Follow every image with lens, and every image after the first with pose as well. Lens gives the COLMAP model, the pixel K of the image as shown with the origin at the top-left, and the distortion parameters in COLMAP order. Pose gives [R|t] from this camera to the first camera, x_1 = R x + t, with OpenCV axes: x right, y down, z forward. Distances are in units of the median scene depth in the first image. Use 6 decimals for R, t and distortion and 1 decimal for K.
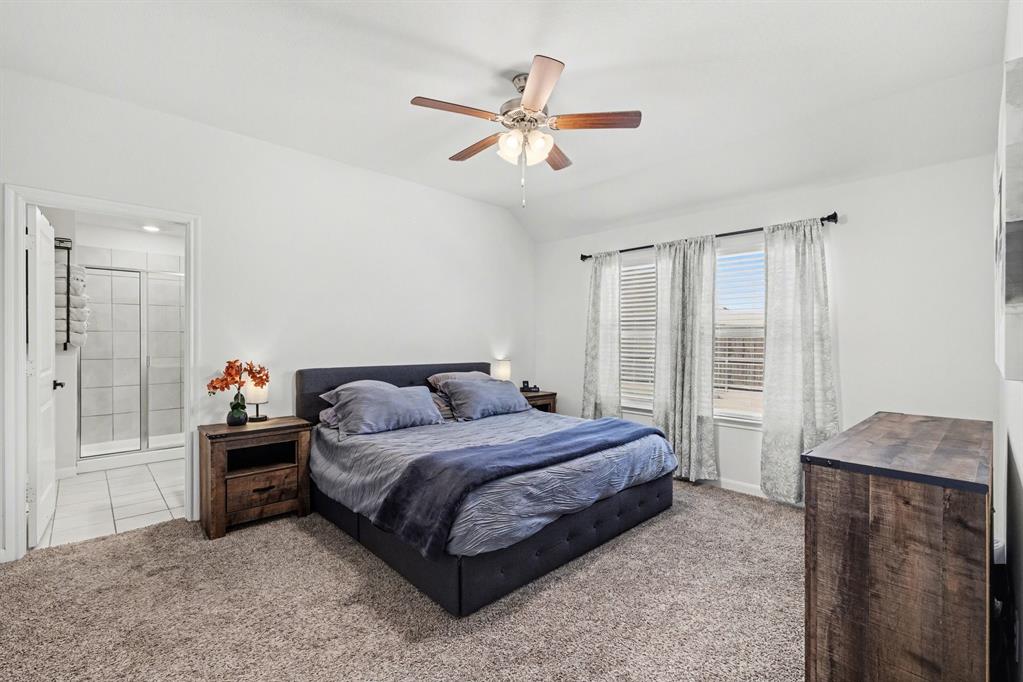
lens RADIAL K [[449.2, 0, 511.5], [0, 449.2, 341.0], [0, 0, 1]] dist [-0.004530, 0.003518]
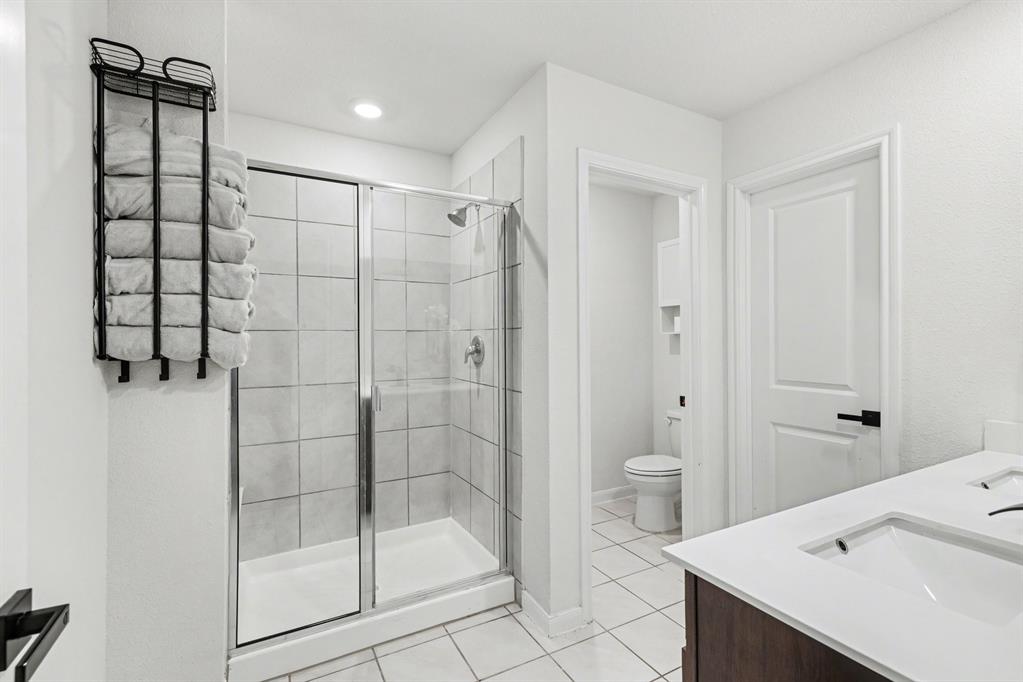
lens RADIAL K [[449.2, 0, 511.5], [0, 449.2, 341.0], [0, 0, 1]] dist [-0.004530, 0.003518]
pose [[0.966573, -0.005981, -0.256323, -0.657431], [0.005299, 0.999980, -0.003353, -0.007841], [0.256338, 0.001883, 0.966585, 0.713920]]
